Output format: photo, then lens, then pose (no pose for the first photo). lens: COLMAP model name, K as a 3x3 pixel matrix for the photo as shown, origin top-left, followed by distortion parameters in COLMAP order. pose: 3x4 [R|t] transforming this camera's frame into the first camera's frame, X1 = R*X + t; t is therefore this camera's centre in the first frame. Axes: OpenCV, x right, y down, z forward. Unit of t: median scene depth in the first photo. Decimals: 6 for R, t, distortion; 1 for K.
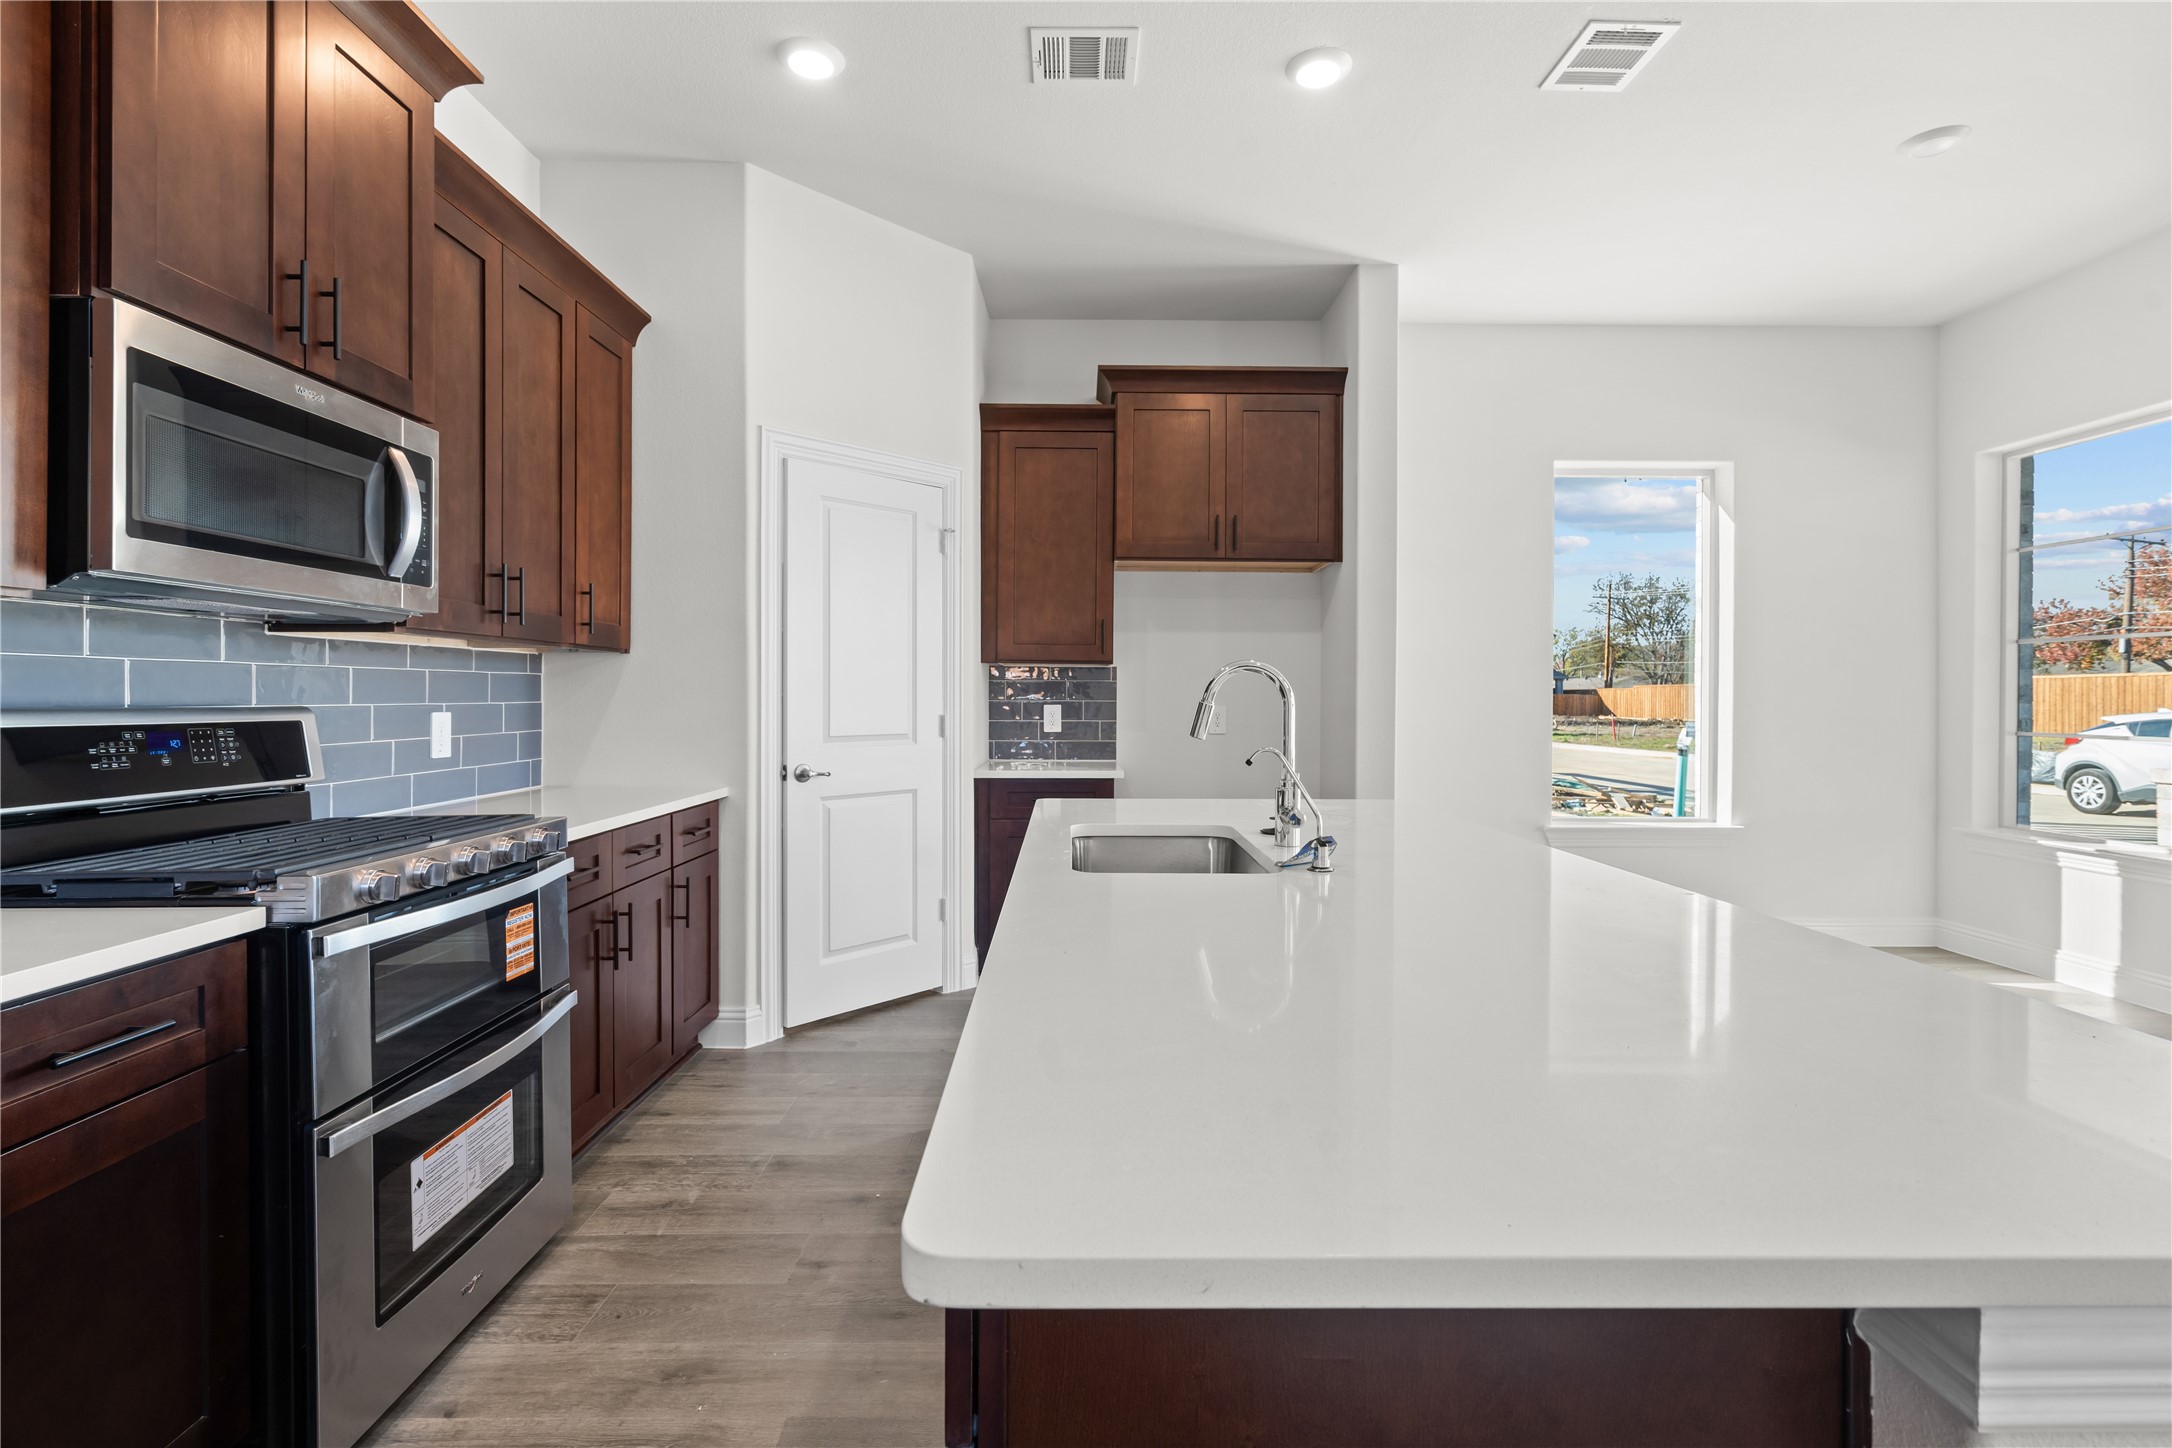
lens RADIAL K [[997.4, 0, 1085.9], [0, 997.4, 702.4], [0, 0, 1]] dist [-0.003823, 0.000774]
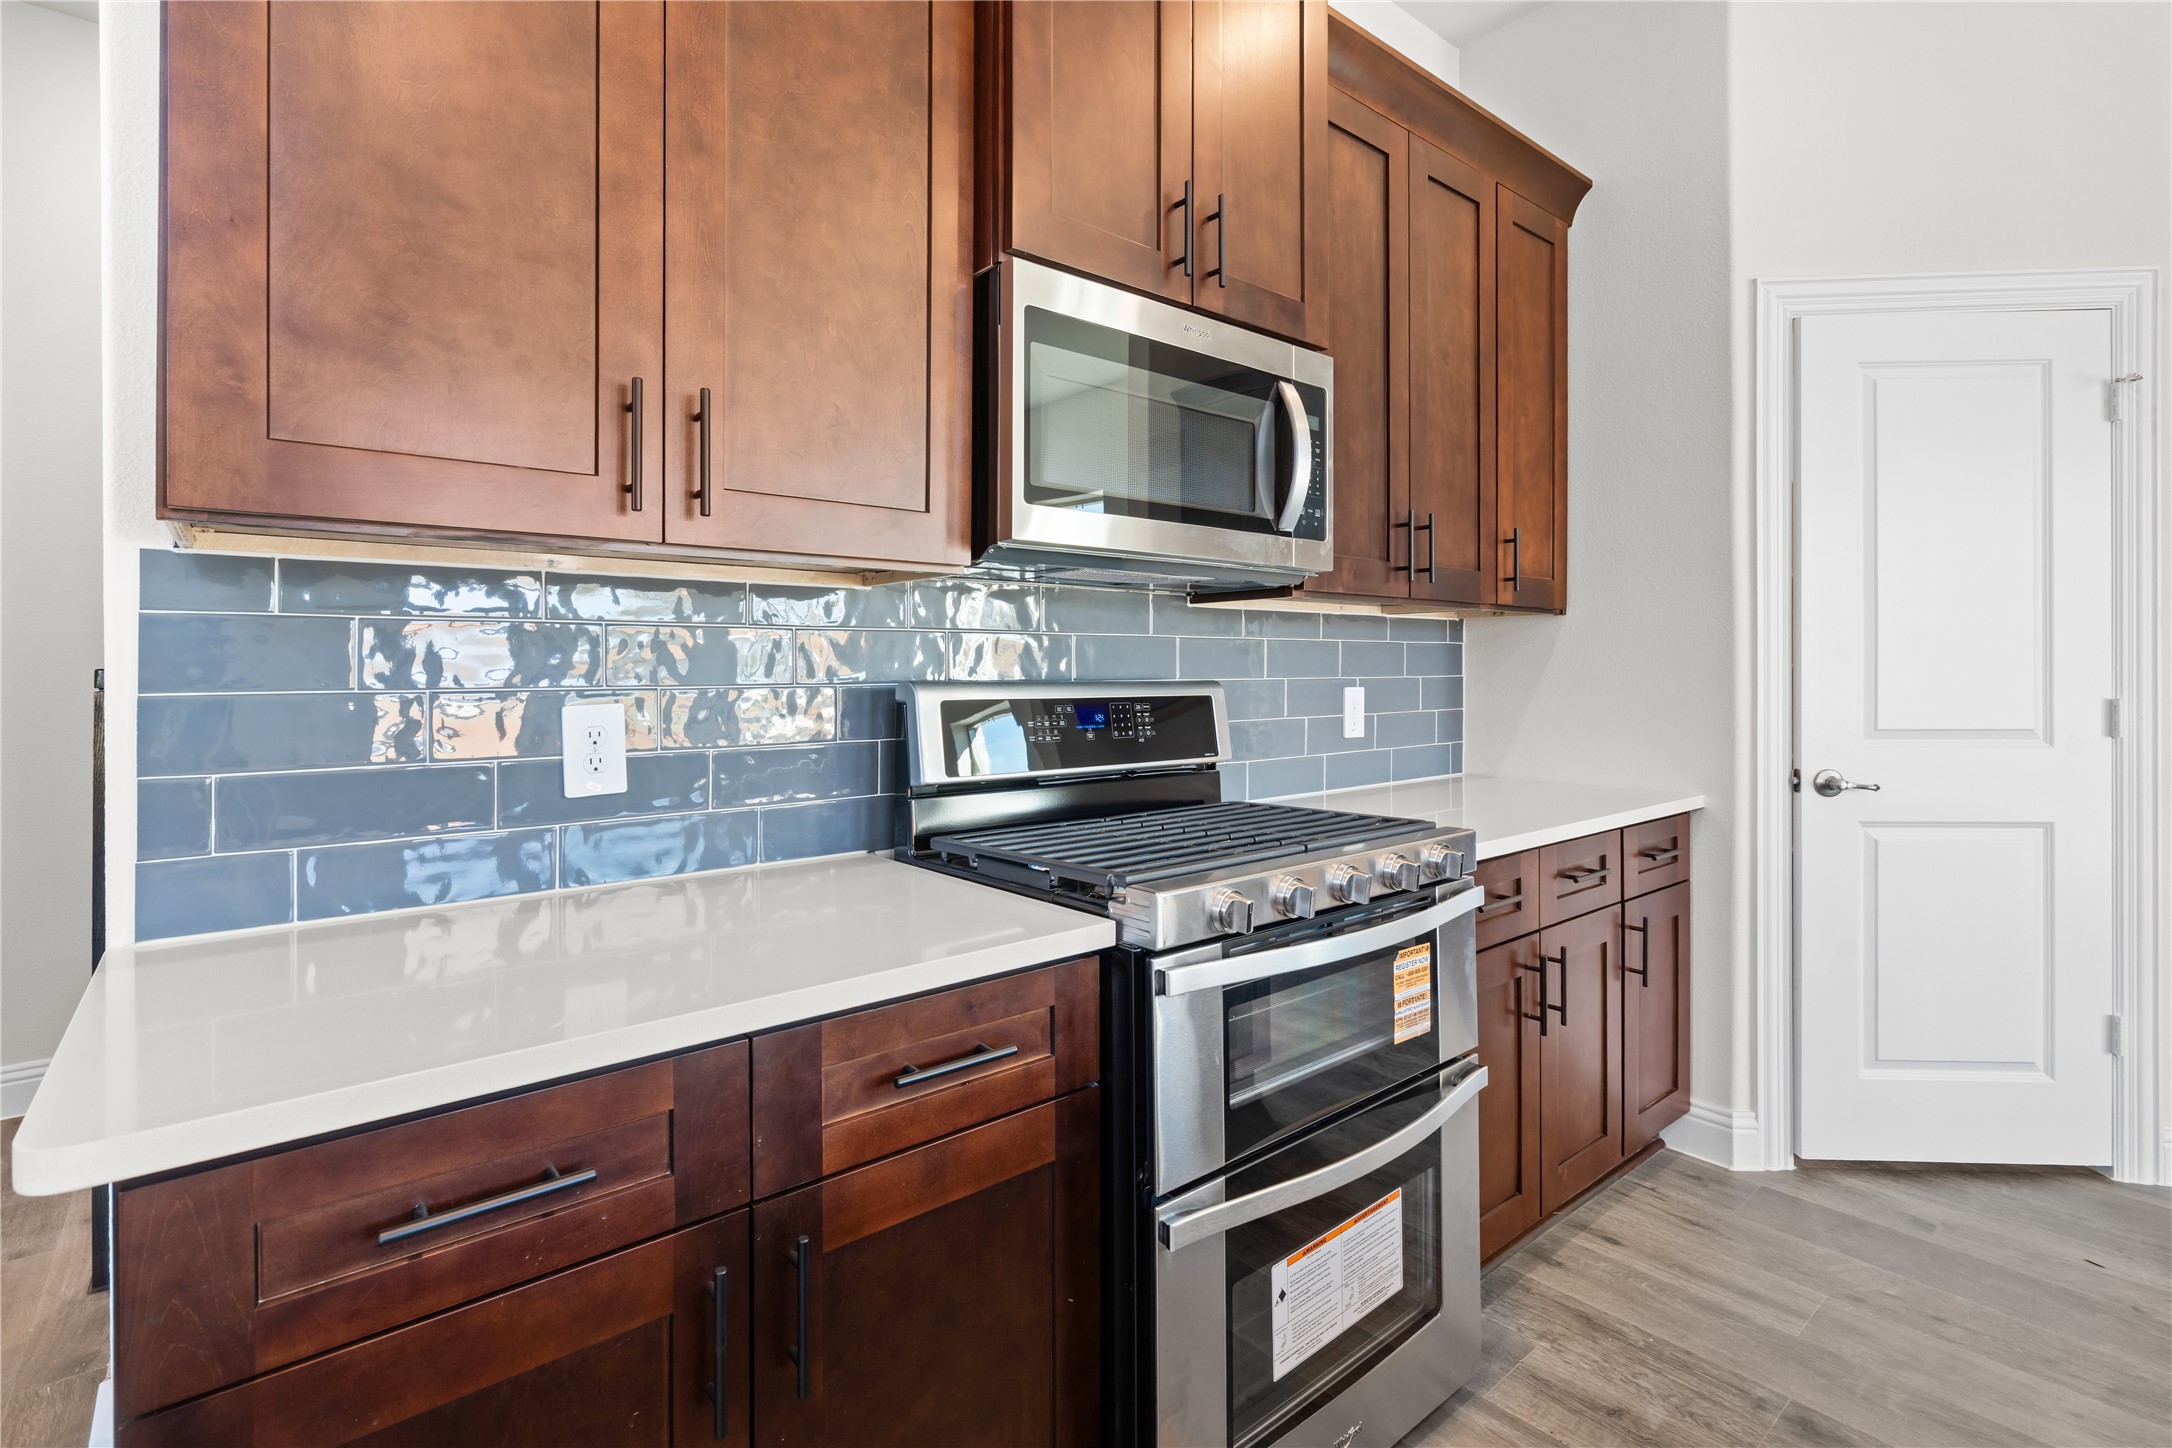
lens RADIAL K [[1008.0, 0, 1075.7], [0, 1008.0, 669.7], [0, 0, 1]] dist [-0.004027, 0.000495]
pose [[0.629542, -0.003053, -0.776960, -0.104784], [-0.001203, 0.999987, -0.004904, -0.001229], [0.776965, 0.004022, 0.629530, 0.249579]]
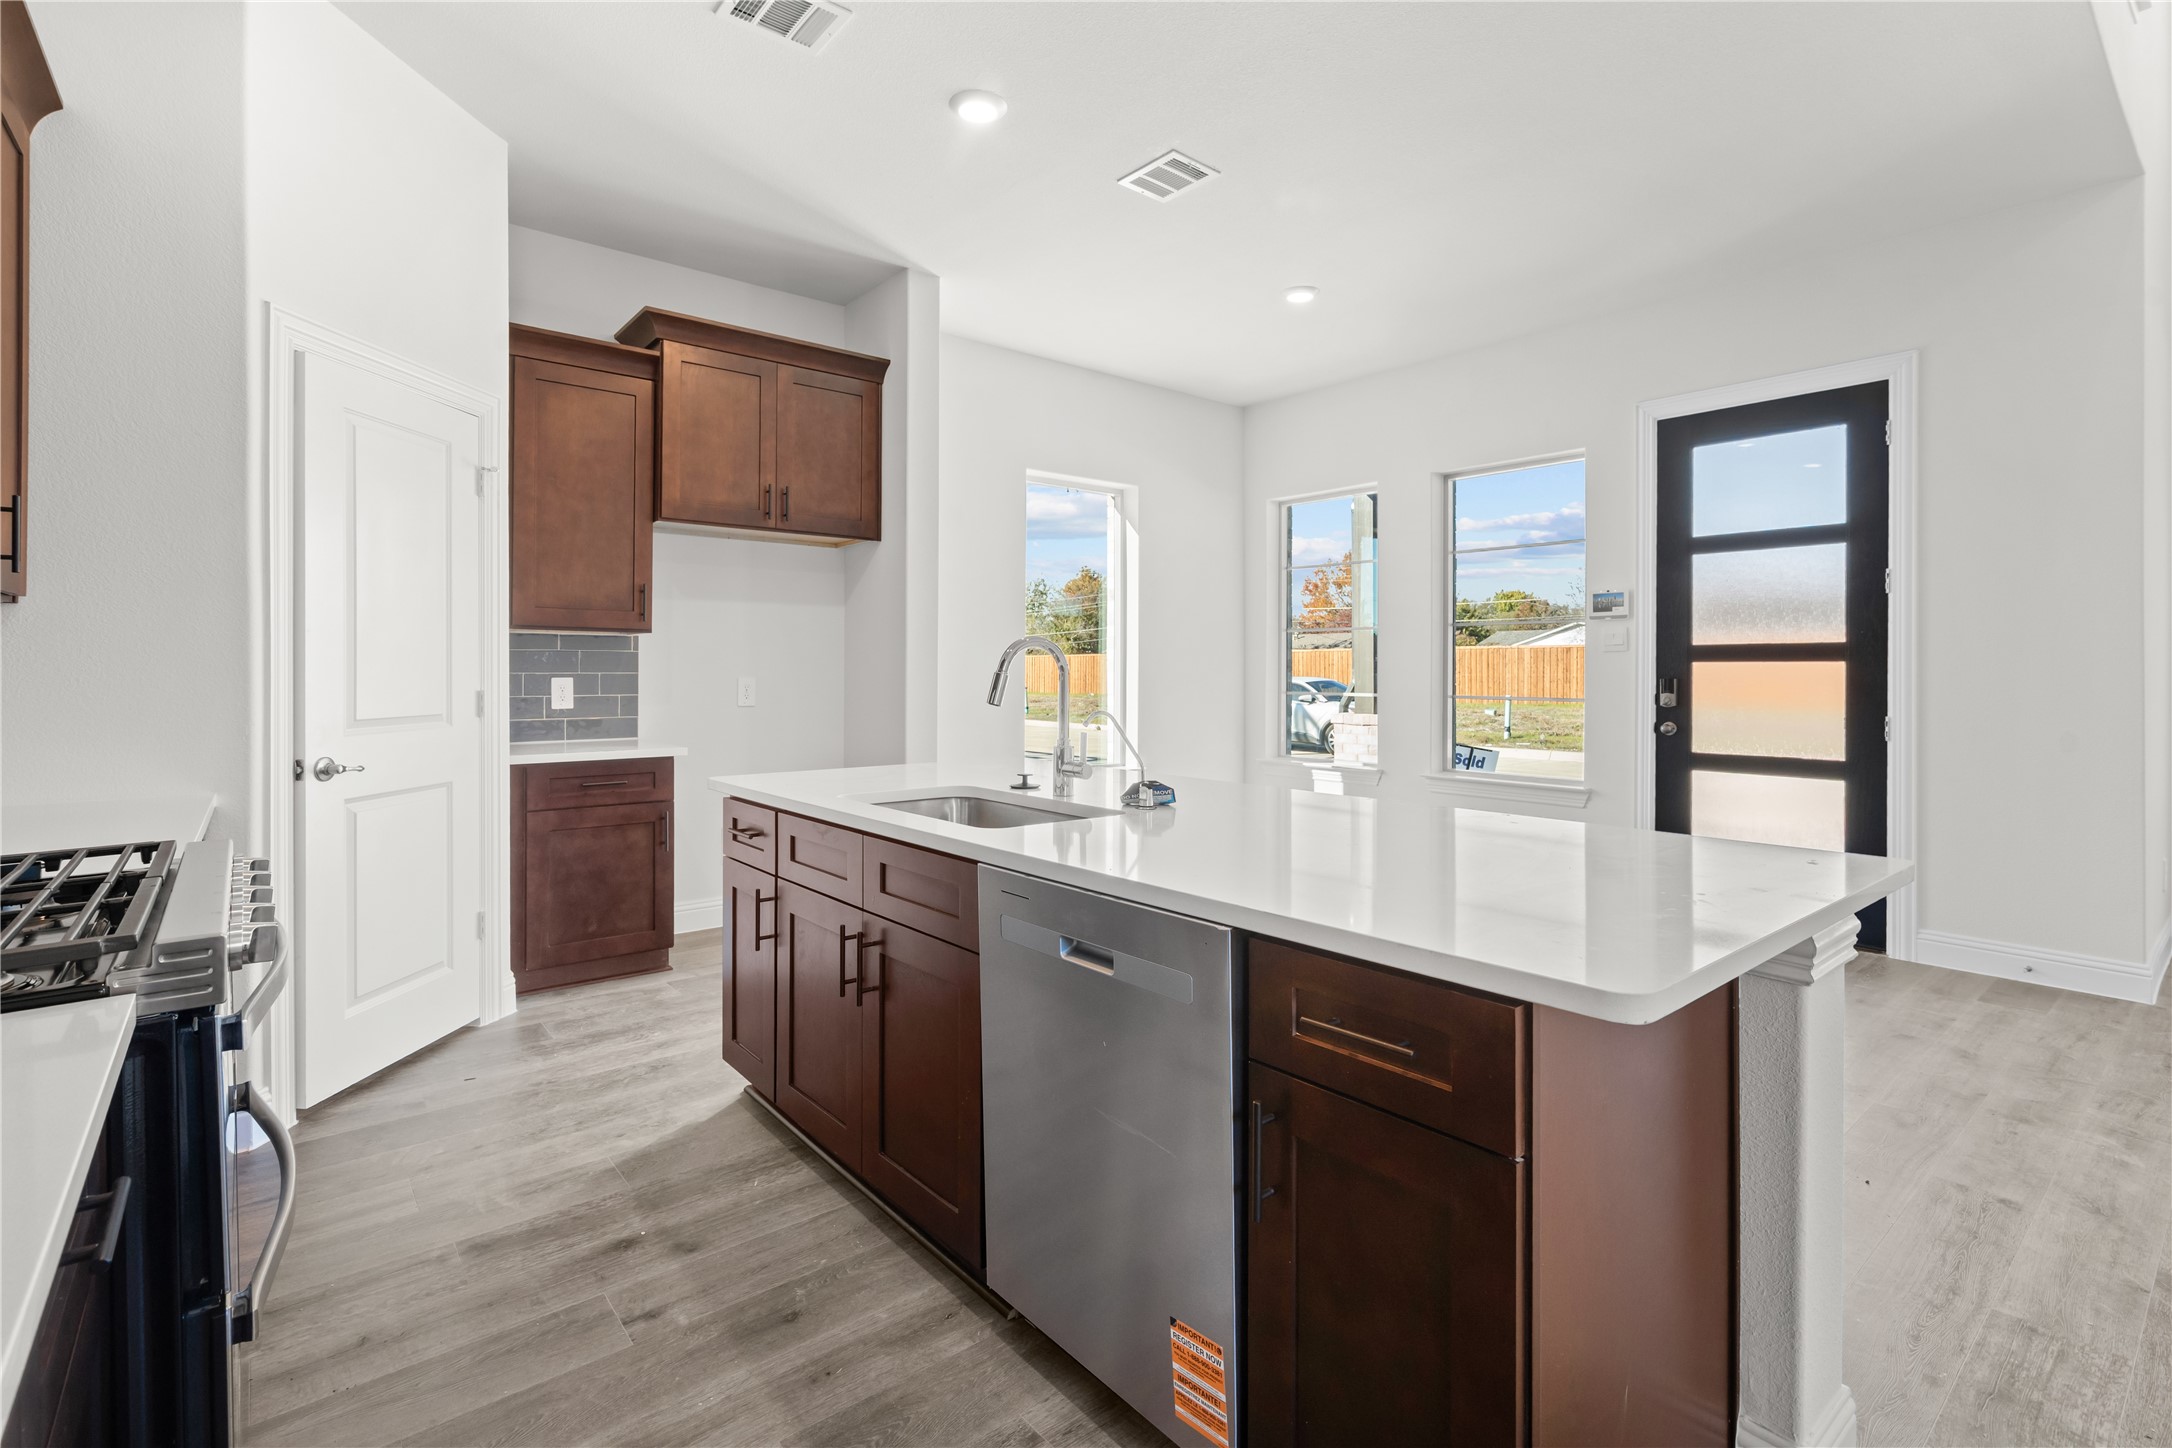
lens RADIAL K [[1008.0, 0, 1075.7], [0, 1008.0, 669.7], [0, 0, 1]] dist [-0.004027, 0.000495]
pose [[0.776411, -0.002428, 0.630222, -0.433043], [0.005085, 0.999984, -0.002412, -0.000027], [-0.630206, 0.005077, 0.776411, 0.058935]]
